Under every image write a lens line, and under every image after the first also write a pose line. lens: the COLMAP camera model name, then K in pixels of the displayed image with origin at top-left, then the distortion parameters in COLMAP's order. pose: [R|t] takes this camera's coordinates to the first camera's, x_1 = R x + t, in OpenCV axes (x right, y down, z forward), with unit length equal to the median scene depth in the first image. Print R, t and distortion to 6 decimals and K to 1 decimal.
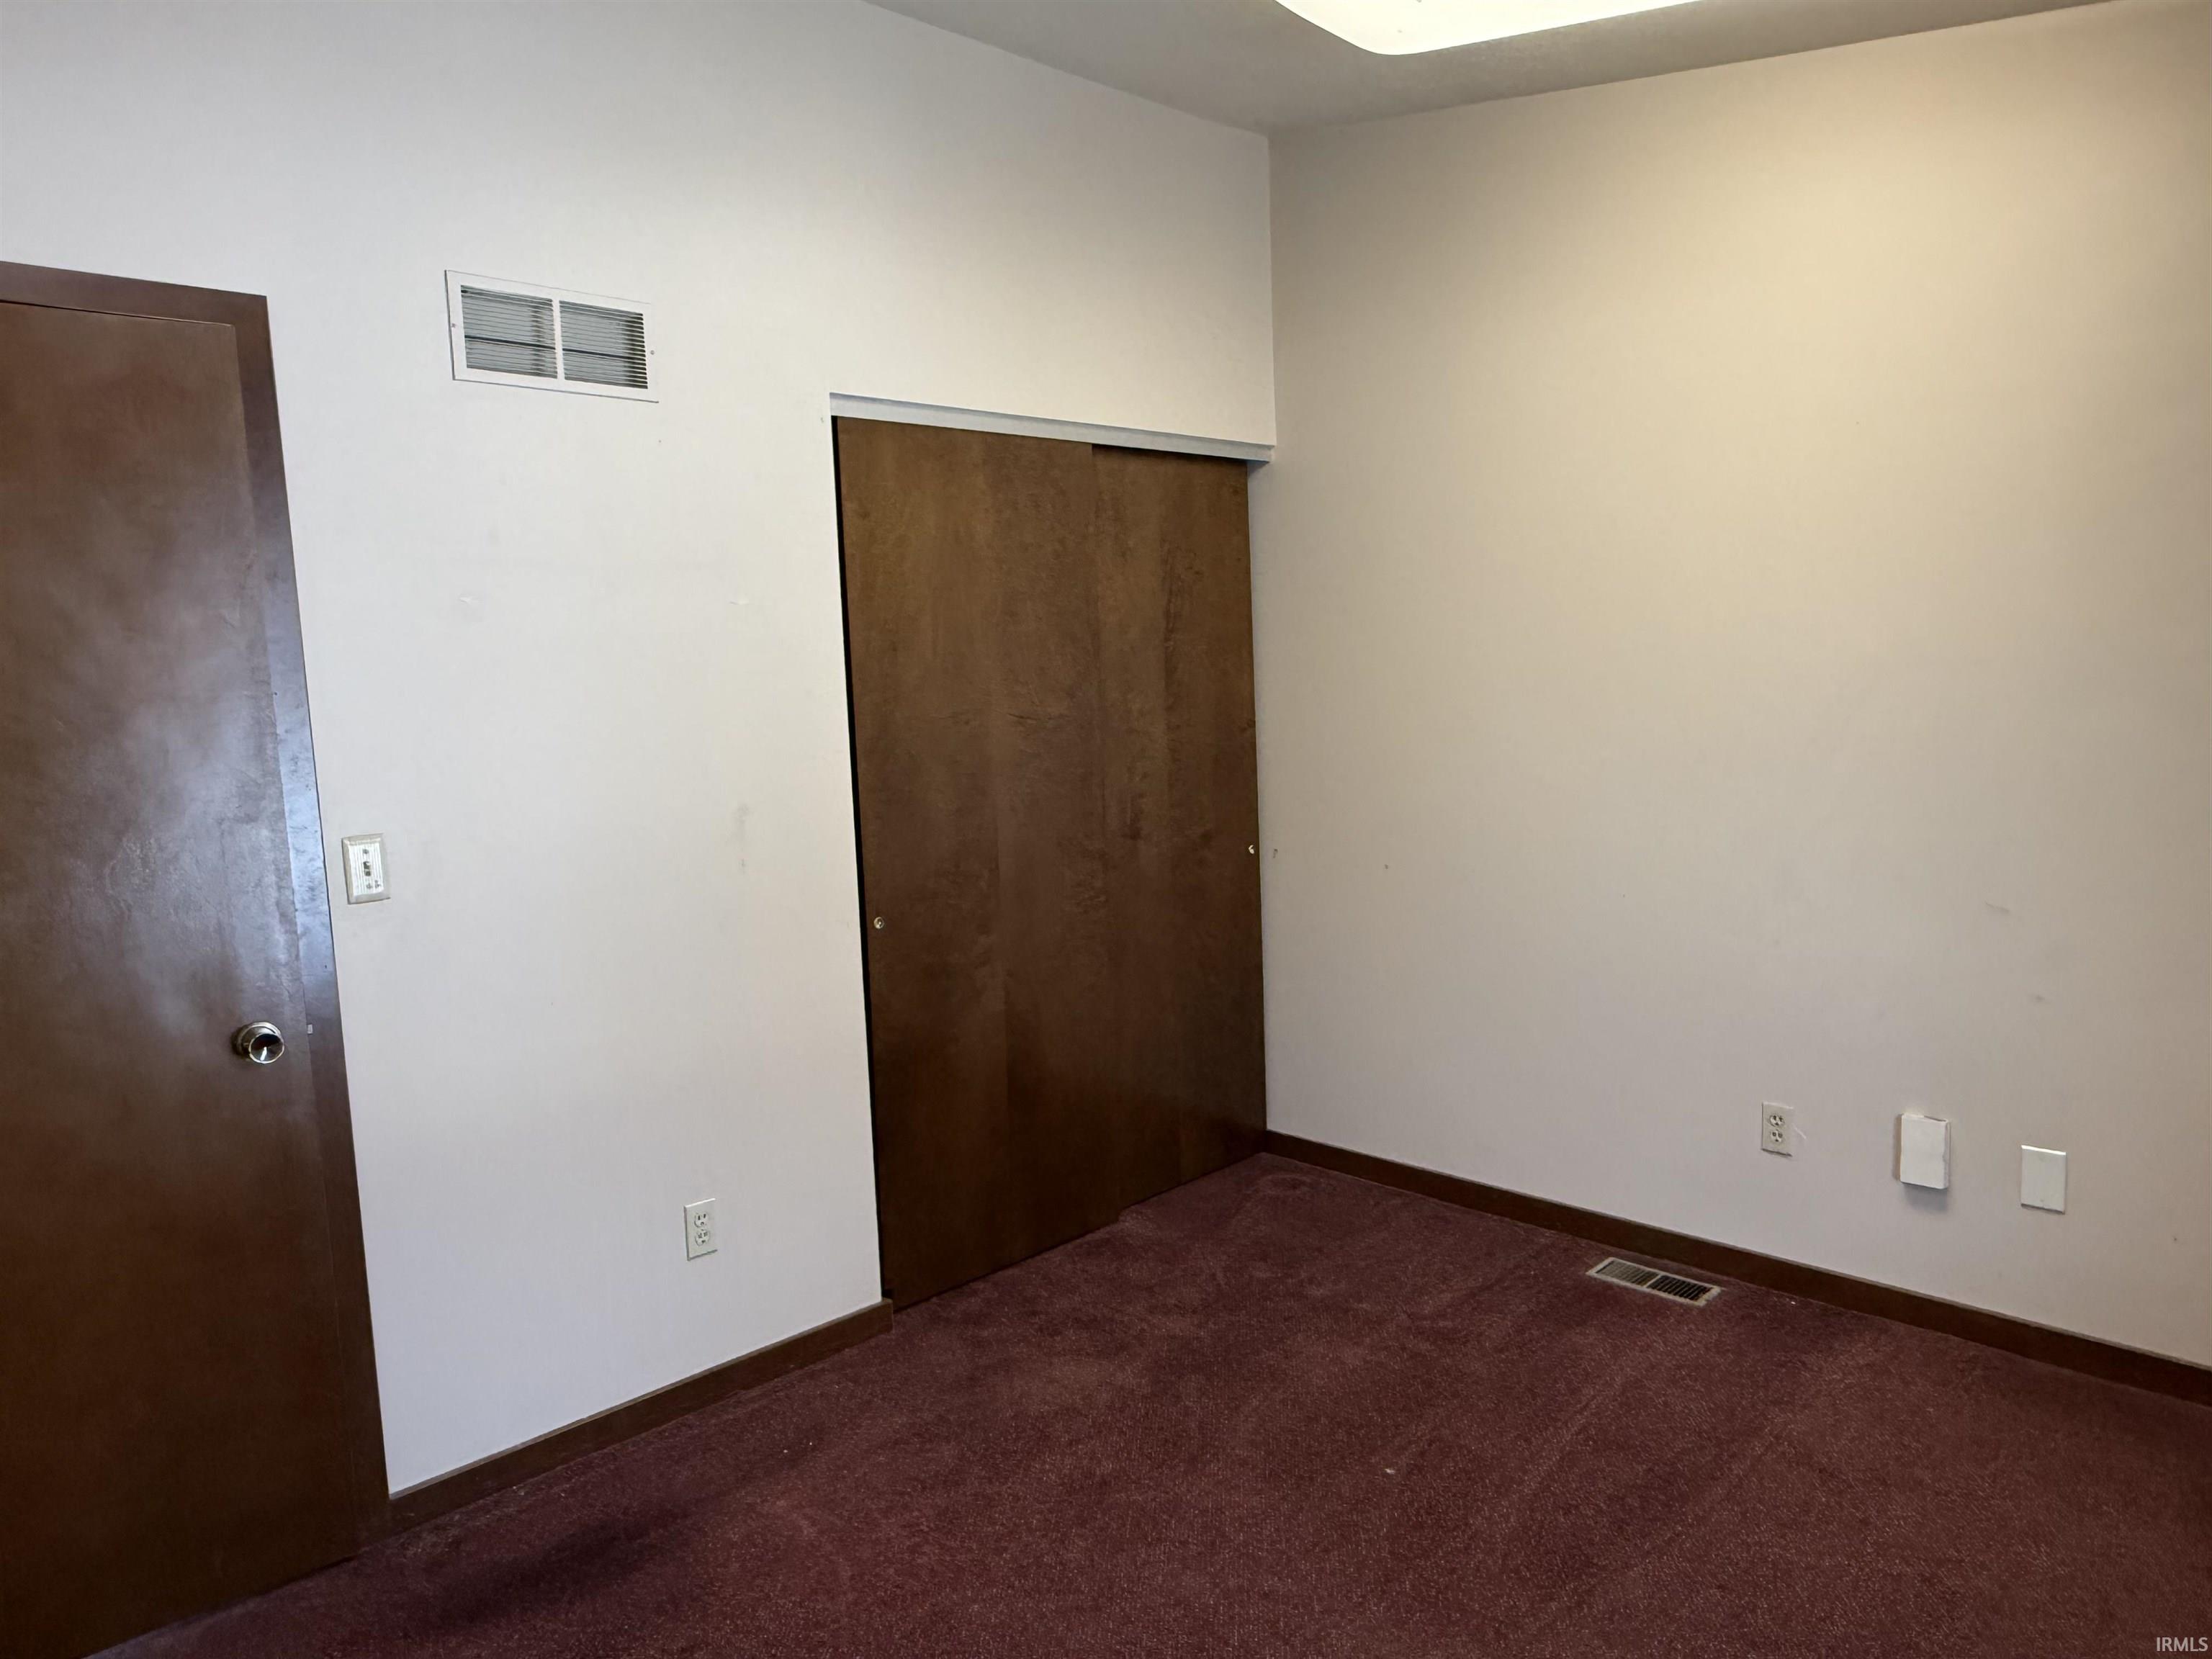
lens RADIAL K [[1443.1, 0, 1106.0], [0, 1443.1, 829.5], [0, 0, 1]] dist [0.001139, 0.001037]
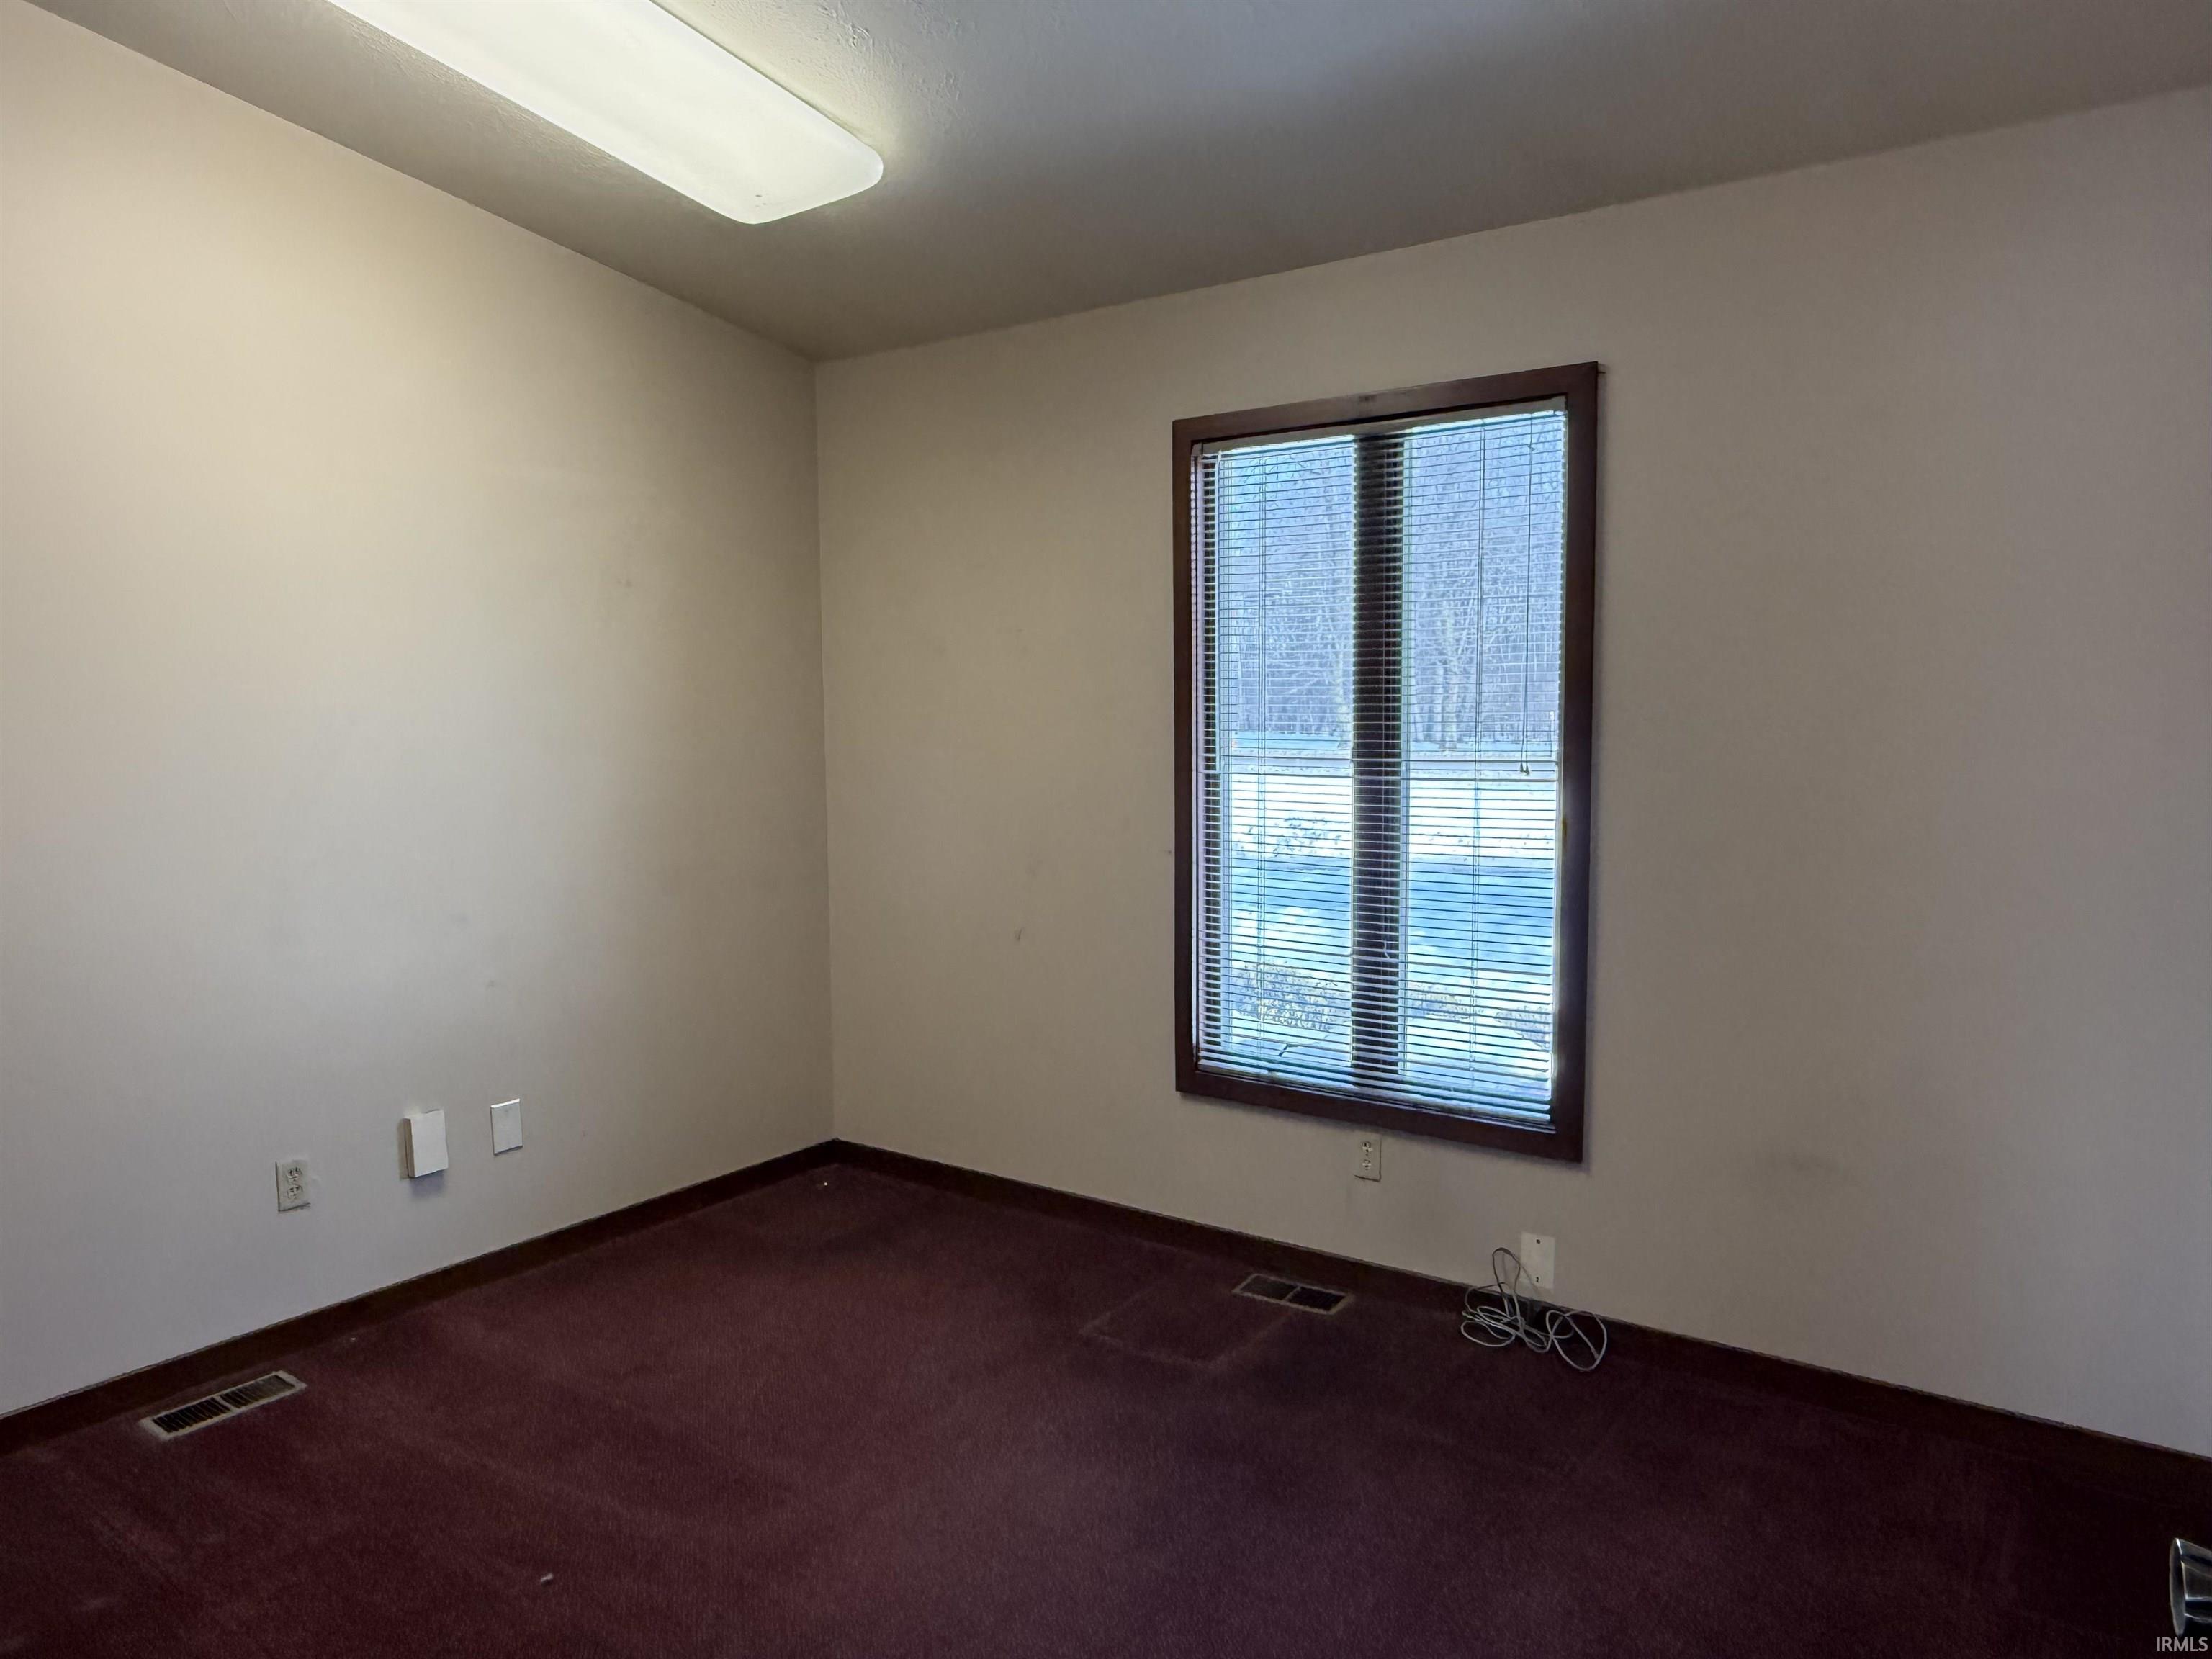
lens RADIAL K [[1443.1, 0, 1106.0], [0, 1443.1, 829.5], [0, 0, 1]] dist [0.001139, 0.001037]
pose [[-0.168057, -0.044599, 0.984768, -0.618009], [0.124617, 0.990001, 0.066102, -0.027096], [-0.977869, 0.133828, -0.160819, 0.629705]]
